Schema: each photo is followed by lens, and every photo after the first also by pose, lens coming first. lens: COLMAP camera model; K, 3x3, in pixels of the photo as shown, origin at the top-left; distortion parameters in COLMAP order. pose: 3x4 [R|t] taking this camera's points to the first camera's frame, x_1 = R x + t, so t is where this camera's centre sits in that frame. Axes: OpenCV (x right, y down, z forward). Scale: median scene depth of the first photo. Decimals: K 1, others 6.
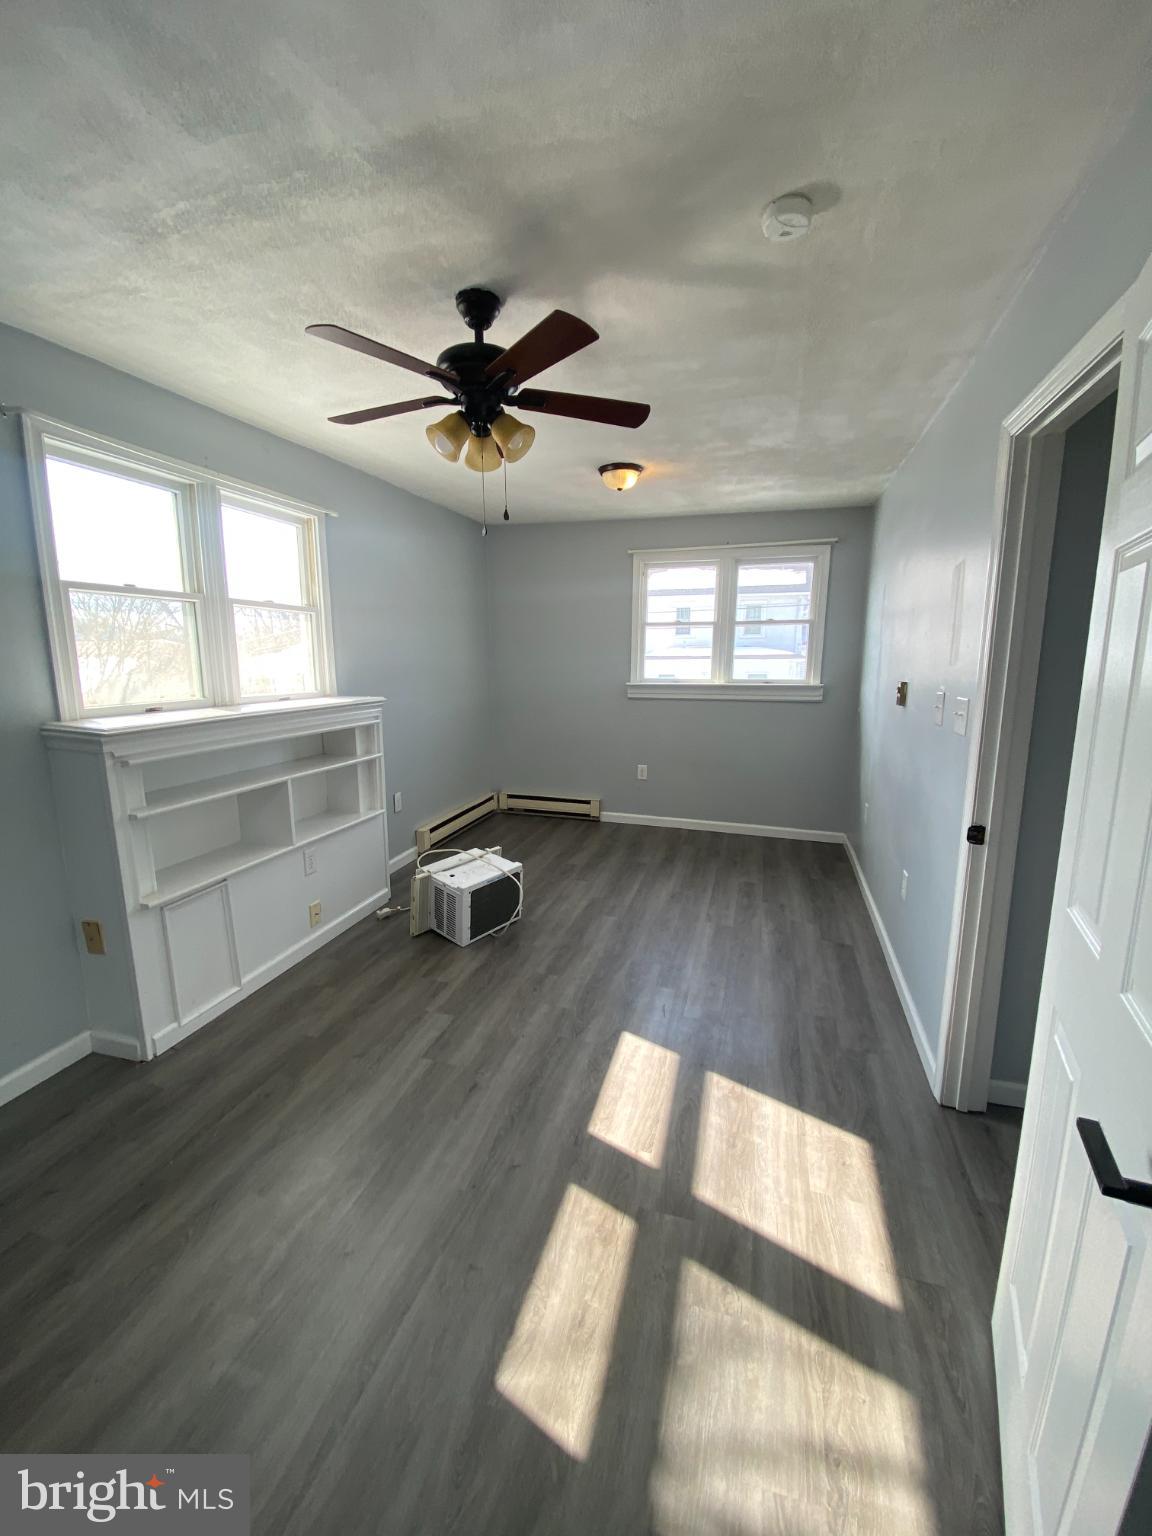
lens RADIAL K [[620.5, 0, 581.8], [0, 620.5, 764.3], [0, 0, 1]] dist [-0.018940, -0.001604]
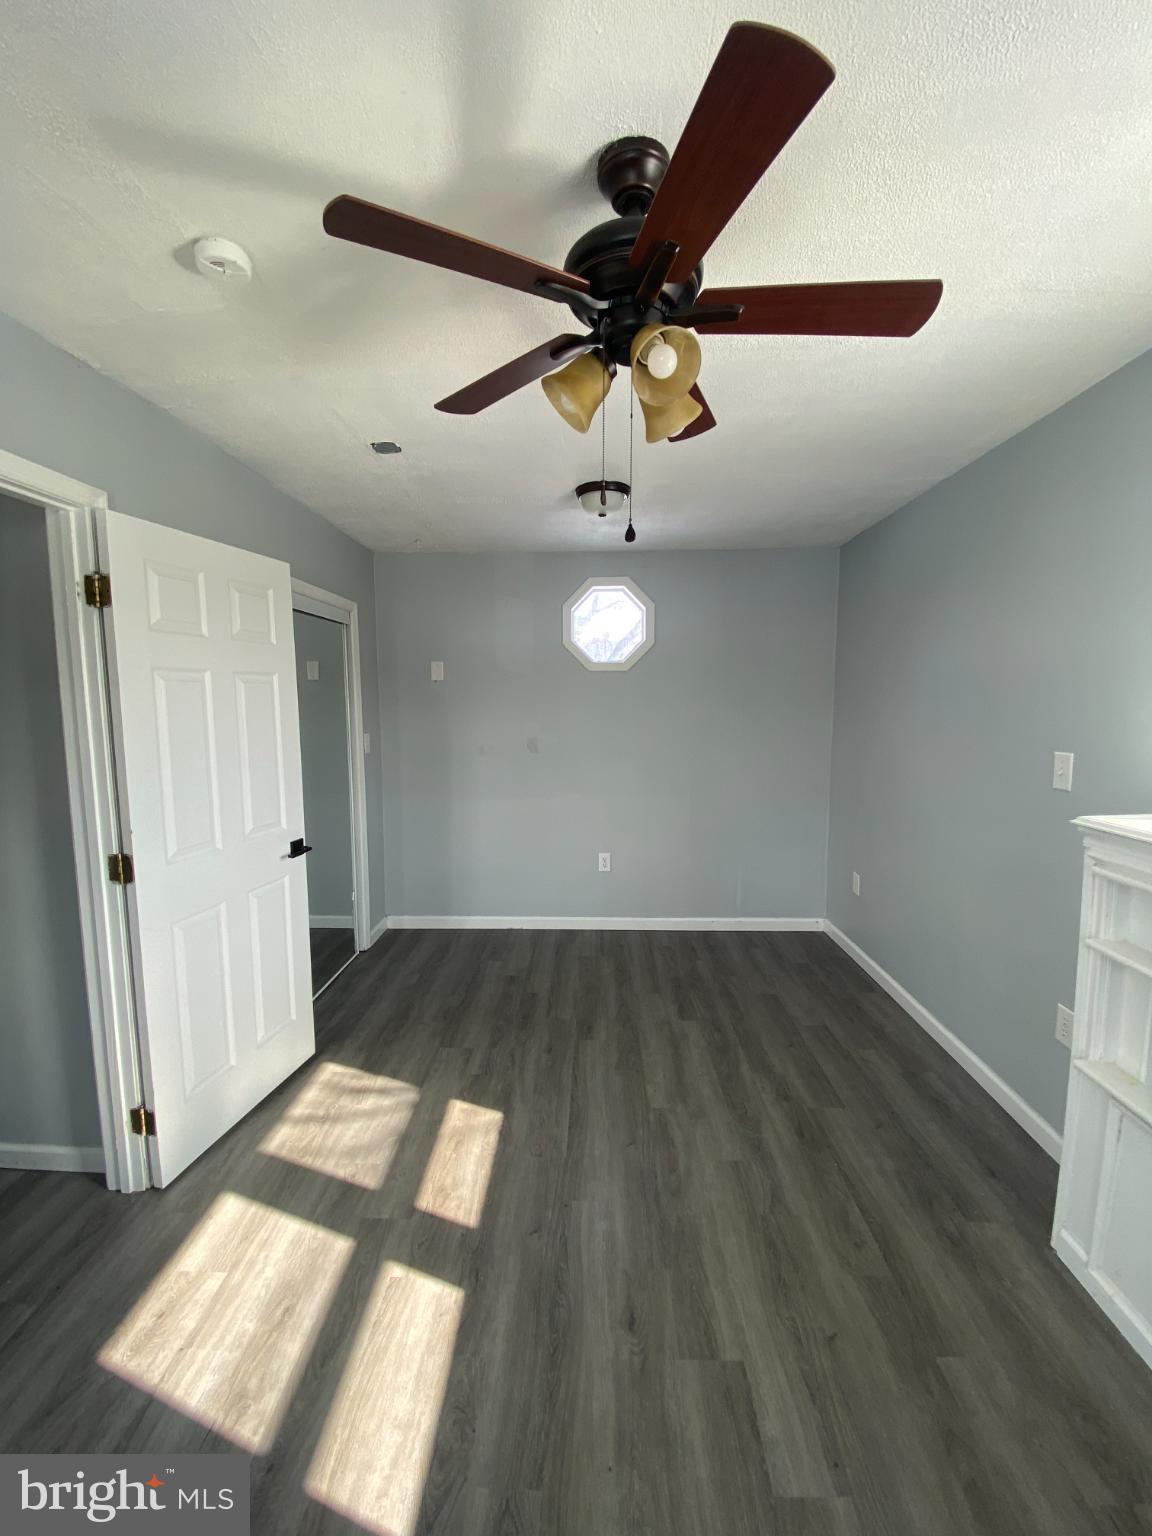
lens RADIAL K [[620.5, 0, 579.1], [0, 620.5, 759.4], [0, 0, 1]] dist [-0.018940, -0.001604]
pose [[-0.966459, 0.027264, -0.255369, 0.052886], [-0.041736, 0.964458, 0.260920, -0.328479], [0.253406, 0.262826, -0.930971, 1.650742]]
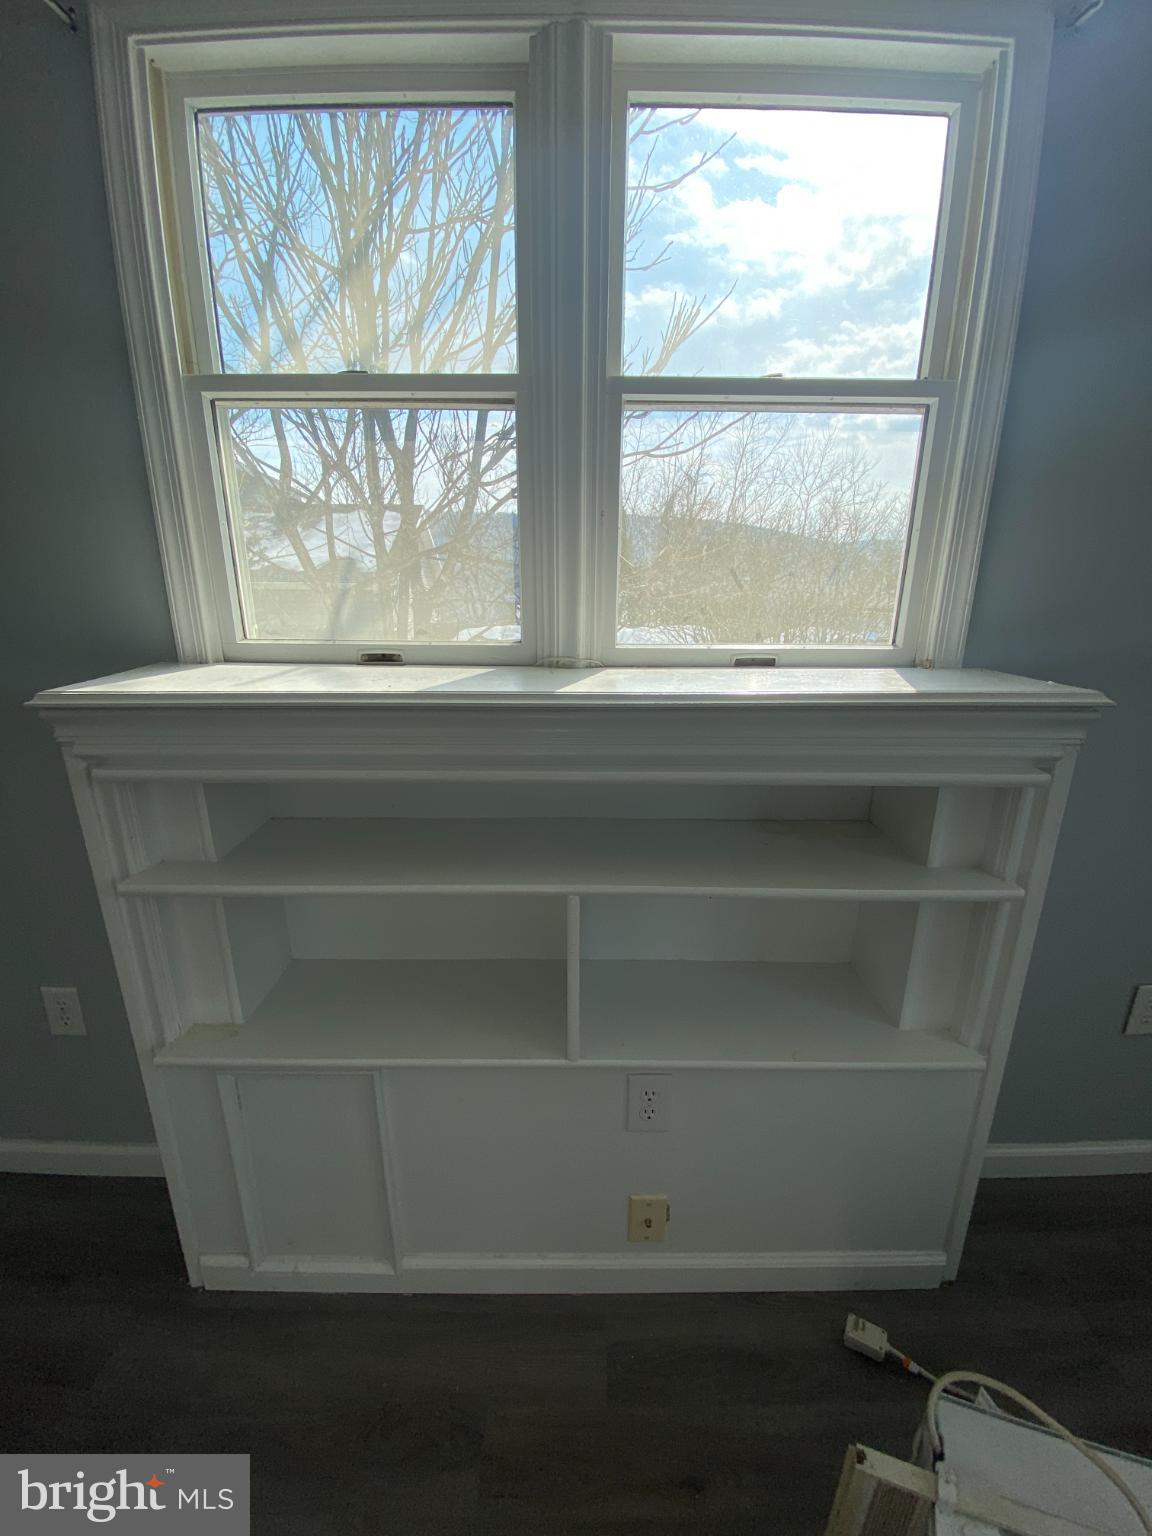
lens RADIAL K [[620.5, 0, 574.2], [0, 620.5, 764.6], [0, 0, 1]] dist [-0.018940, -0.001604]
pose [[0.283329, 0.252021, -0.925316, -0.255698], [-0.167398, 0.963037, 0.211038, -0.177026], [0.944300, 0.095103, 0.315044, 1.309633]]
